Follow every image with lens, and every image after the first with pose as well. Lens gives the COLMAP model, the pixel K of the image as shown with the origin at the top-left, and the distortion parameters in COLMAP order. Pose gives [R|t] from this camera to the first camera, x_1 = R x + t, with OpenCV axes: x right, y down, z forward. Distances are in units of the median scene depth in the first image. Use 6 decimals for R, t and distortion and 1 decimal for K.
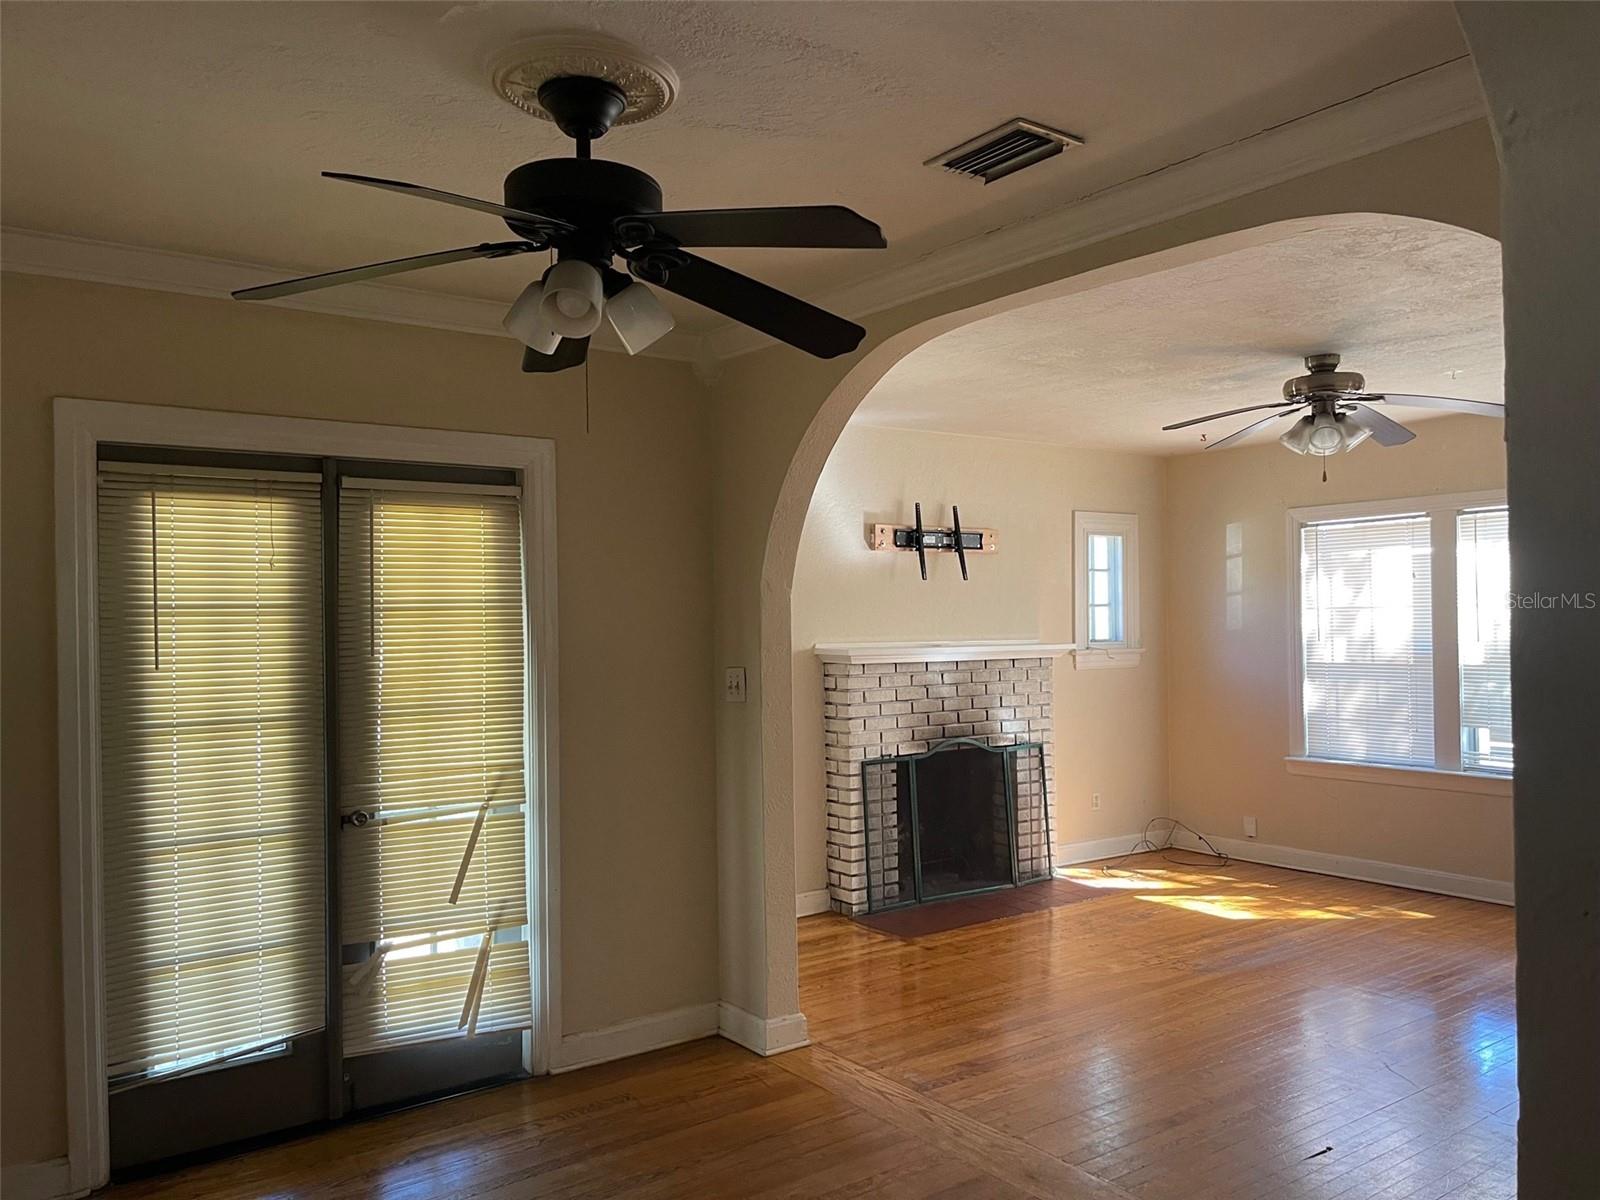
lens RADIAL K [[1211.2, 0, 812.0], [0, 1211.2, 610.7], [0, 0, 1]] dist [0.076280, -0.087072]
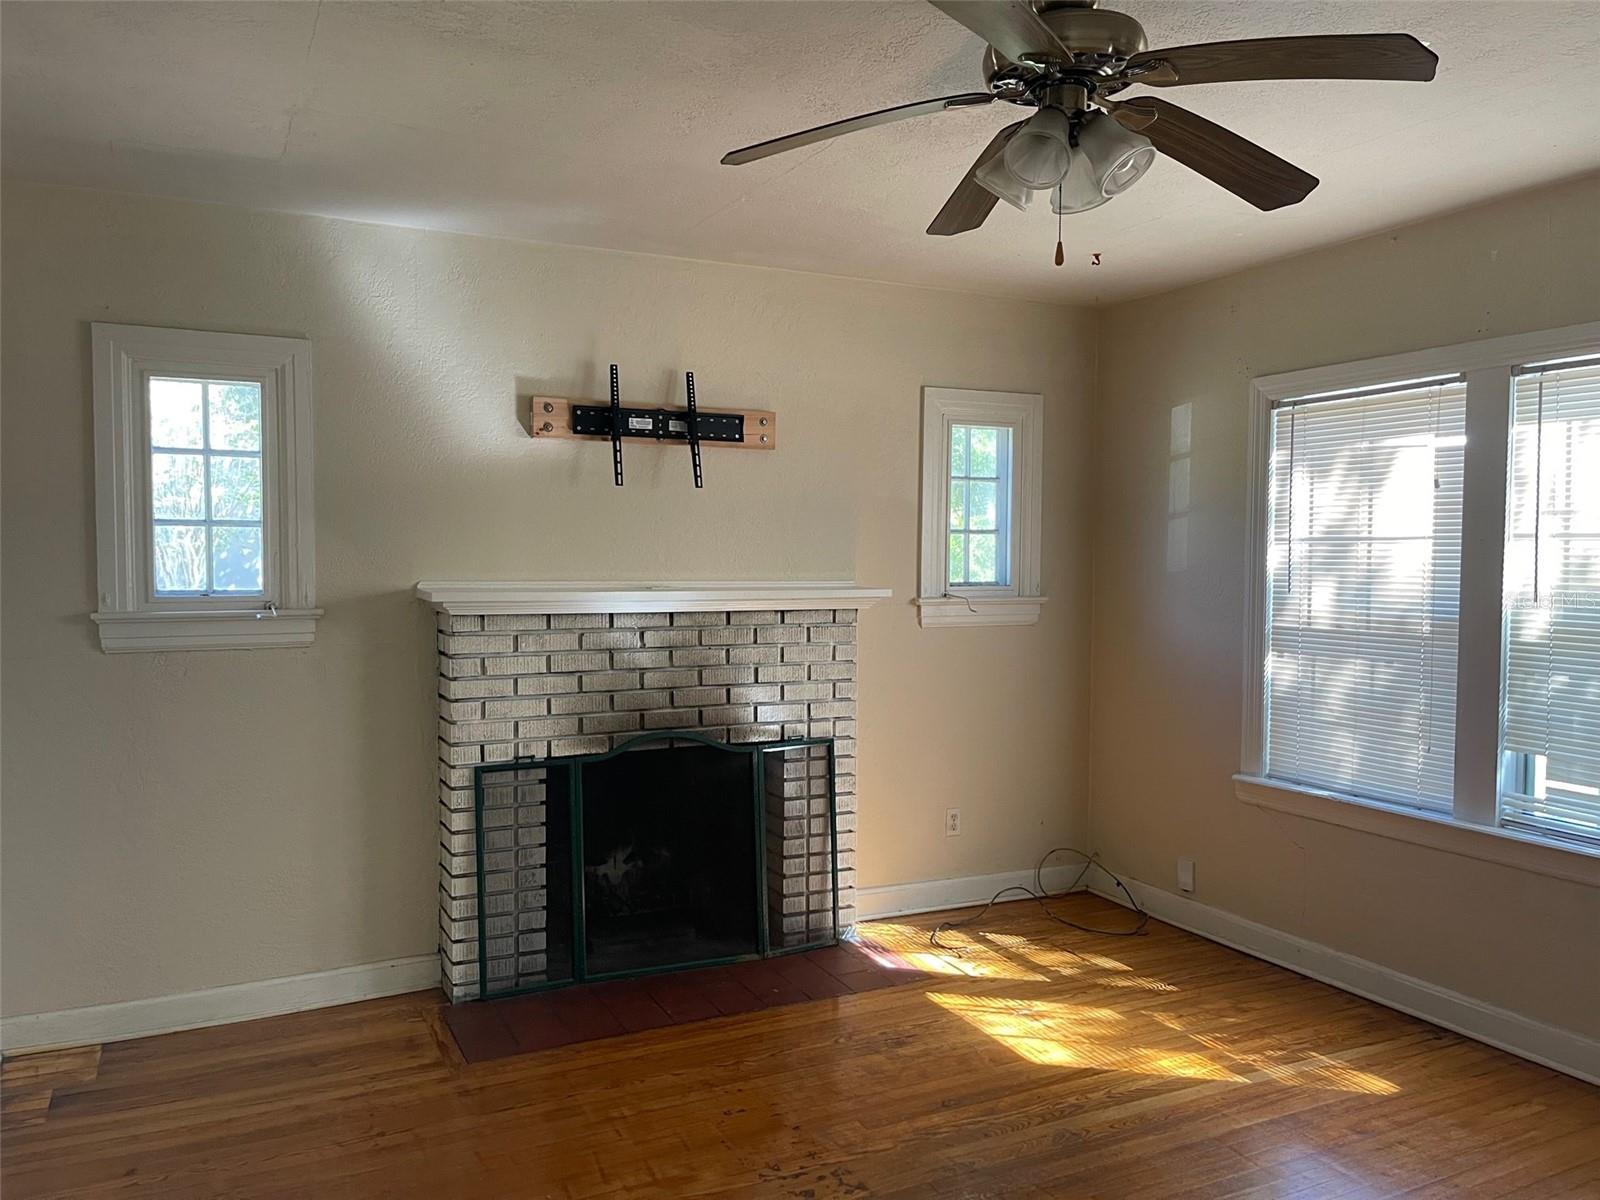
lens RADIAL K [[1211.2, 0, 799.3], [0, 1211.2, 616.9], [0, 0, 1]] dist [0.076280, -0.087072]
pose [[0.984208, 0.026813, -0.174972, 0.306084], [-0.015753, 0.997807, 0.064295, 0.001245], [0.176312, -0.060523, 0.982472, 0.384100]]
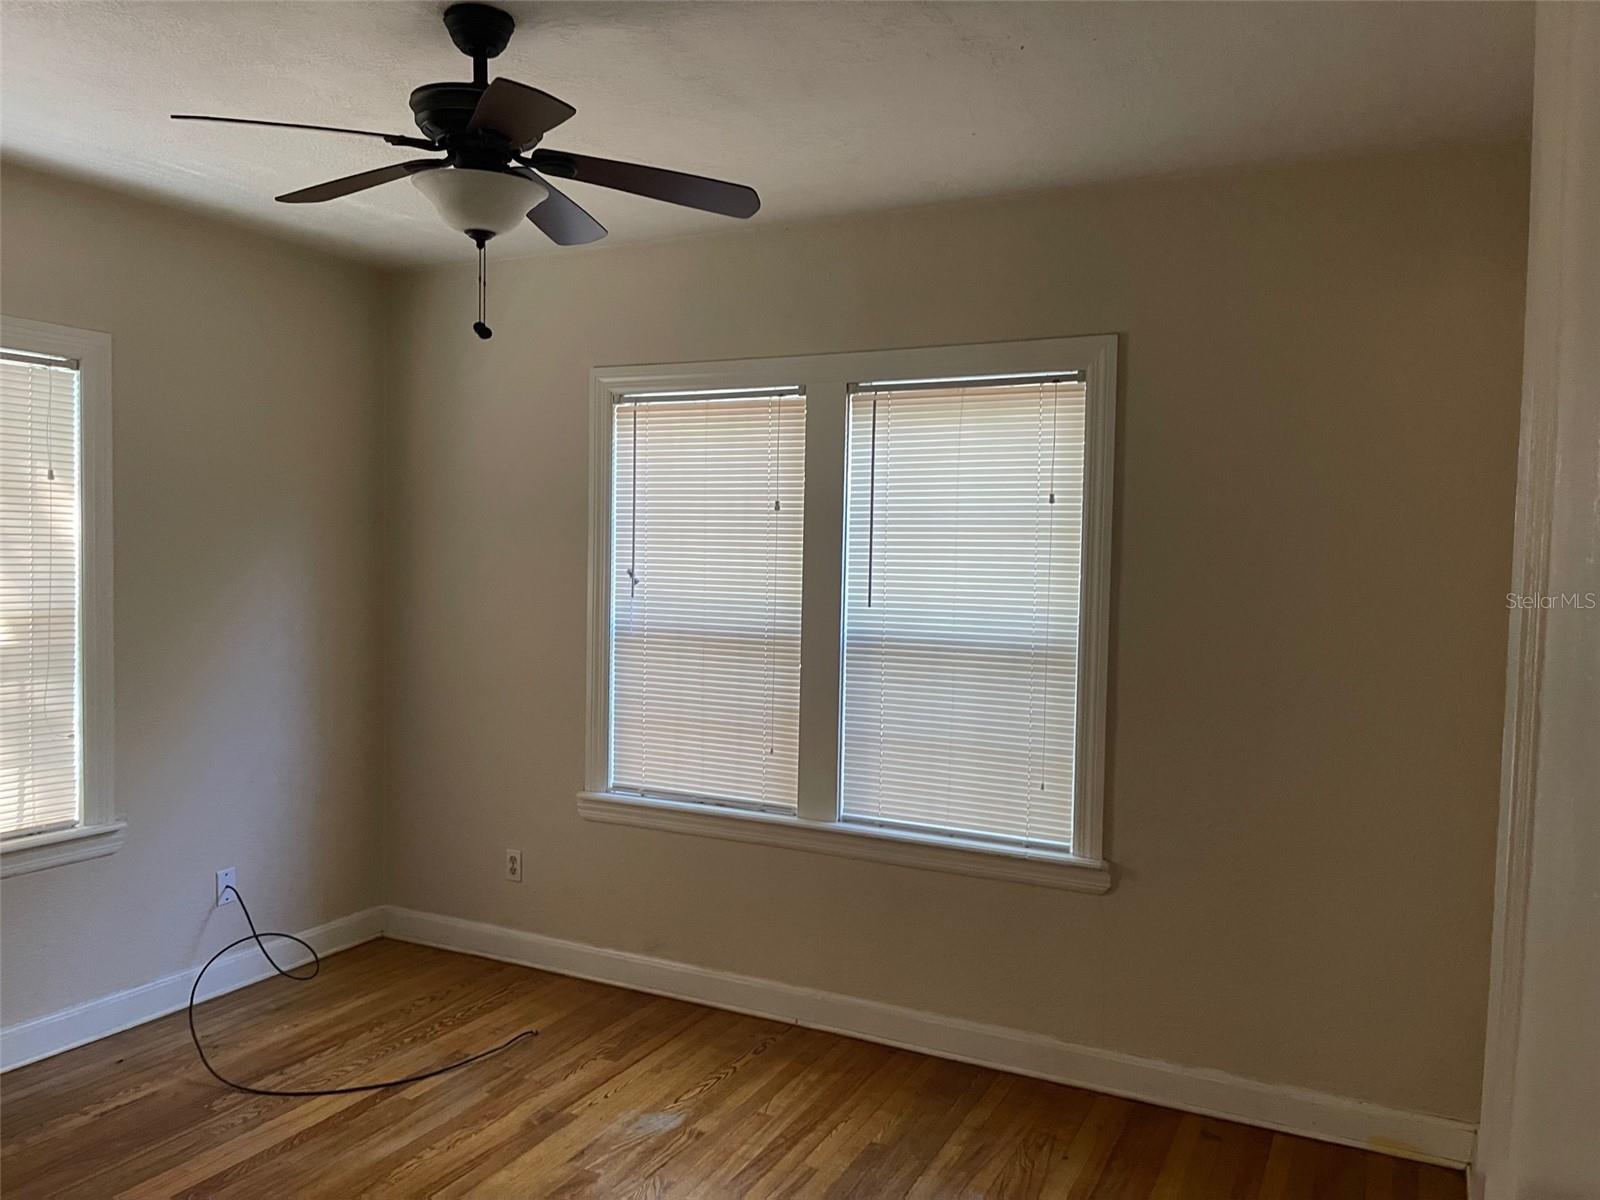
lens RADIAL K [[1211.2, 0, 790.8], [0, 1211.2, 611.1], [0, 0, 1]] dist [0.076280, -0.087072]
pose [[0.885705, 0.012855, 0.464071, 0.229703], [-0.039564, 0.998070, 0.047865, 0.000577], [-0.462560, -0.060755, 0.884504, 0.487828]]
